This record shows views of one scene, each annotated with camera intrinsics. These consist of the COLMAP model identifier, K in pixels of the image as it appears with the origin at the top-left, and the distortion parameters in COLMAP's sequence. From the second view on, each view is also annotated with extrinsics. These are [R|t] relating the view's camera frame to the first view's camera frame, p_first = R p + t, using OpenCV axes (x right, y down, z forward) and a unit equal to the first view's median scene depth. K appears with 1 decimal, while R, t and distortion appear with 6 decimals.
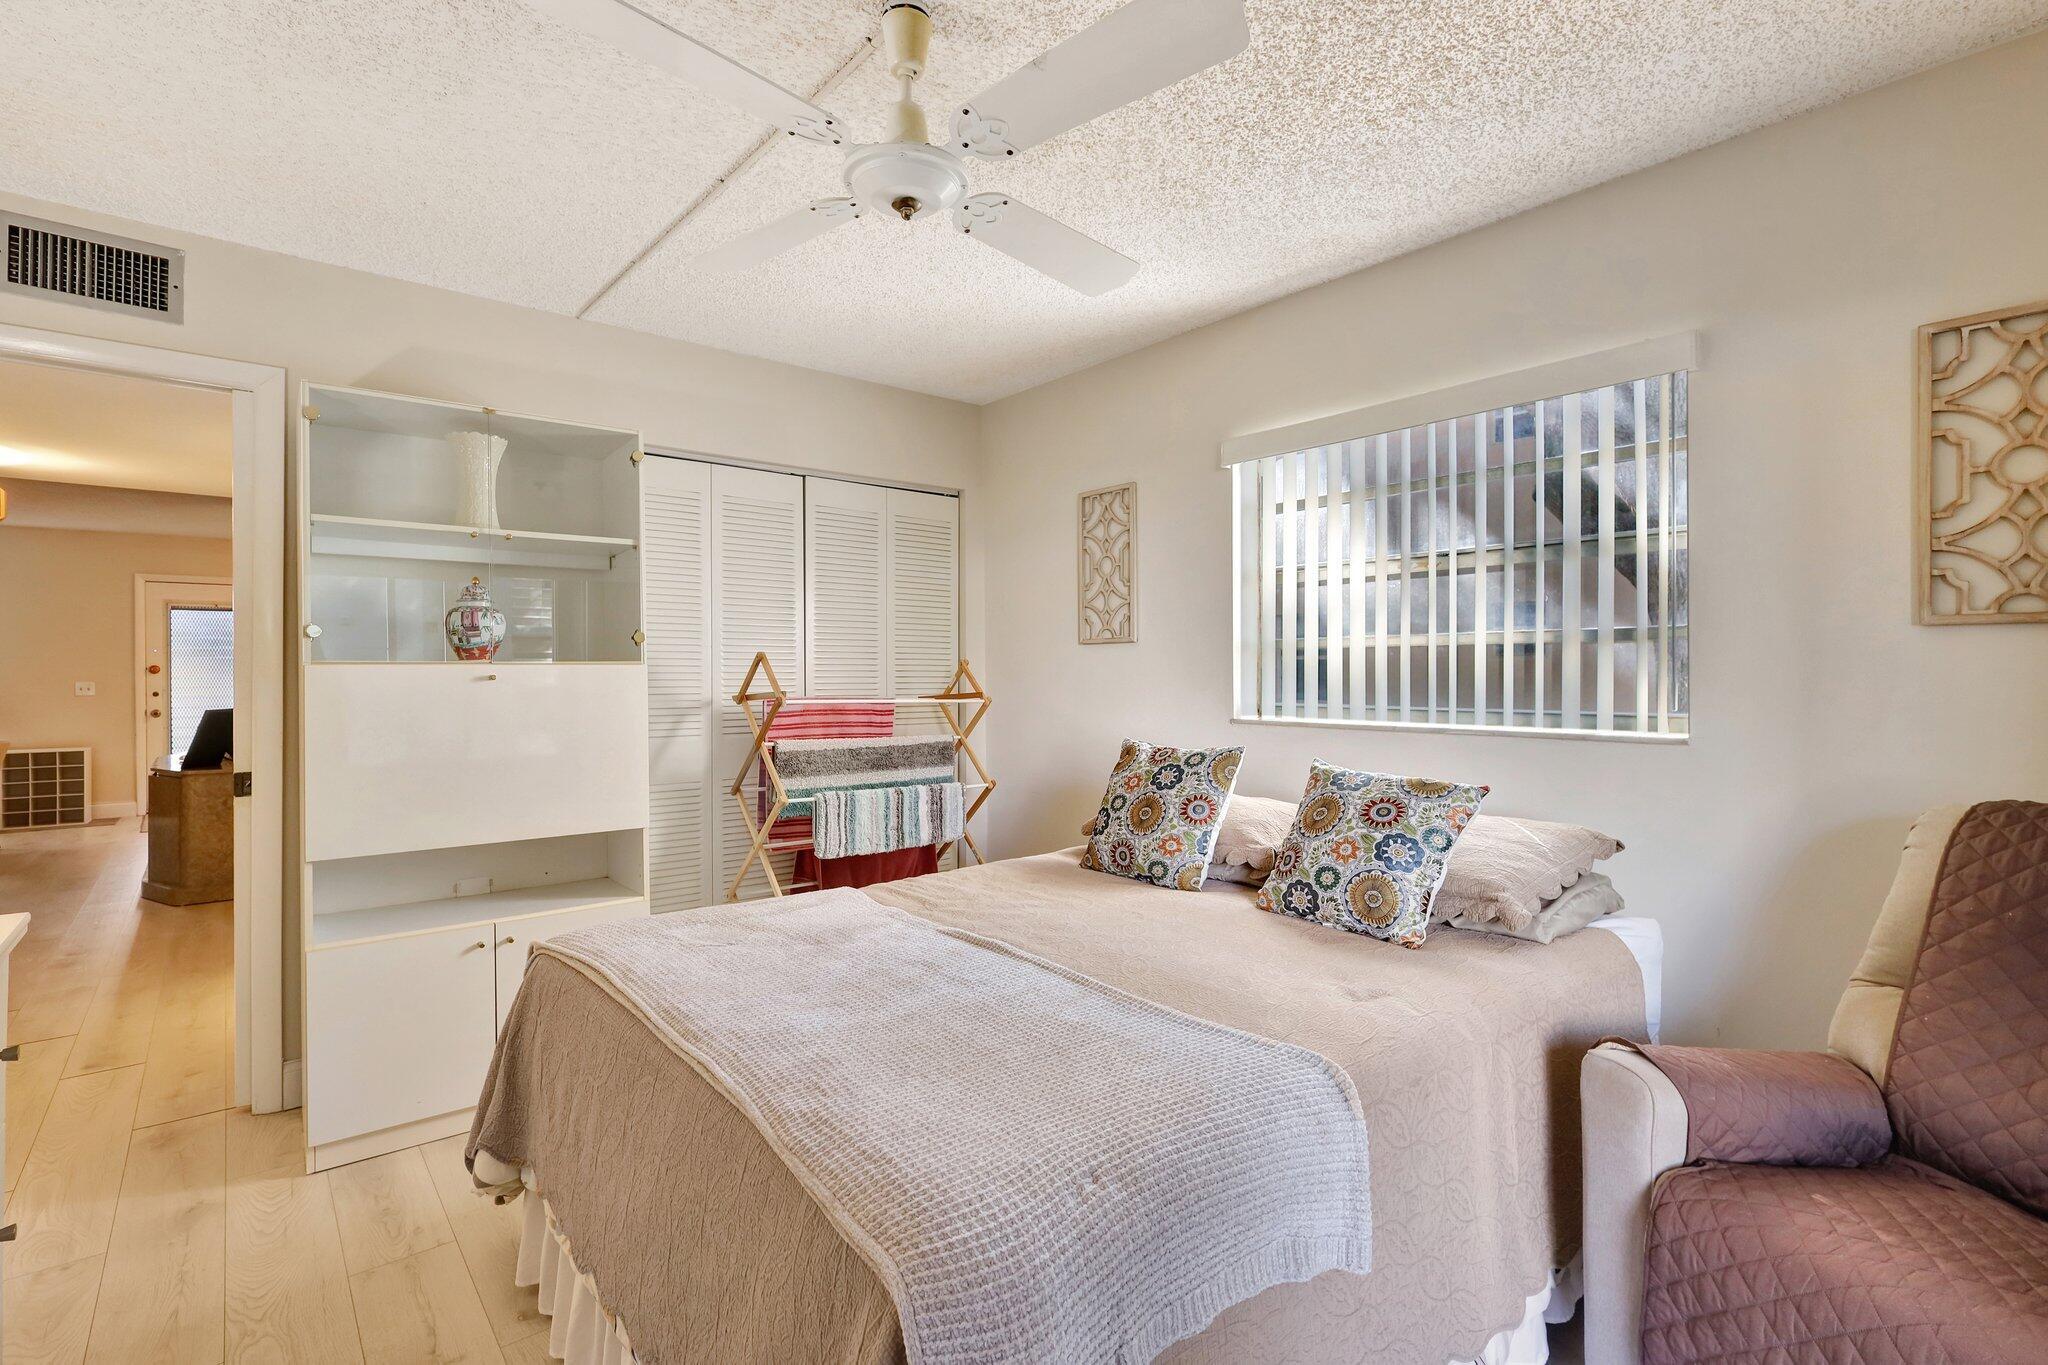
lens RADIAL K [[956.1, 0, 1034.1], [0, 956.1, 669.3], [0, 0, 1]] dist [-0.001052, -0.000055]
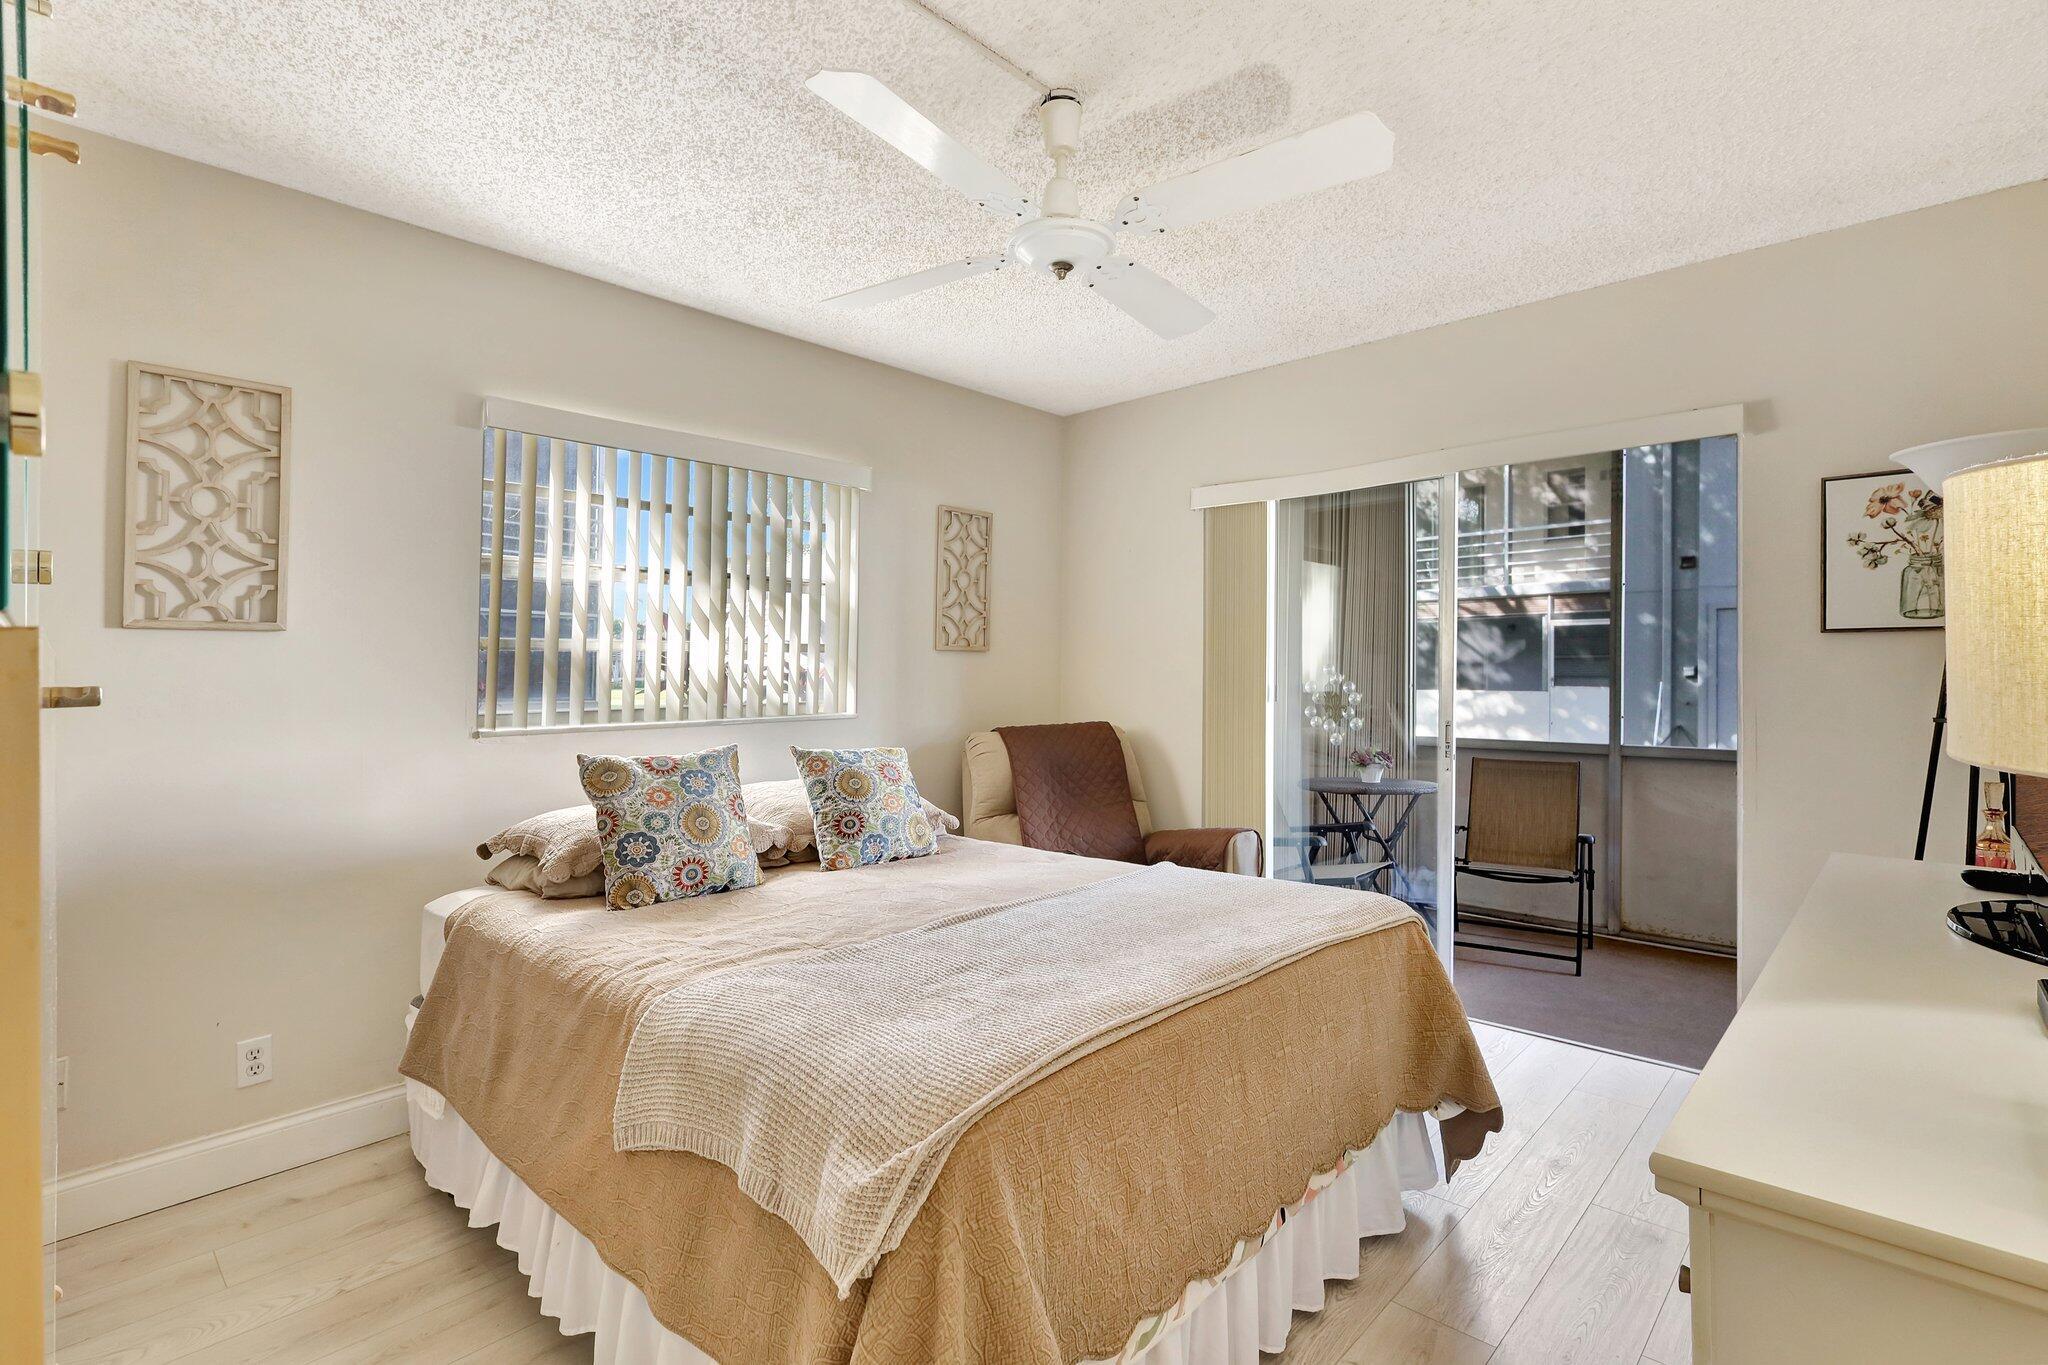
lens RADIAL K [[956.1, 0, 1033.0], [0, 956.1, 675.6], [0, 0, 1]] dist [-0.001052, -0.000055]
pose [[-0.123732, 0.011762, 0.992246, -0.742287], [0.007366, 0.999913, -0.010935, 0.016737], [-0.992288, 0.005955, -0.123808, 0.690985]]
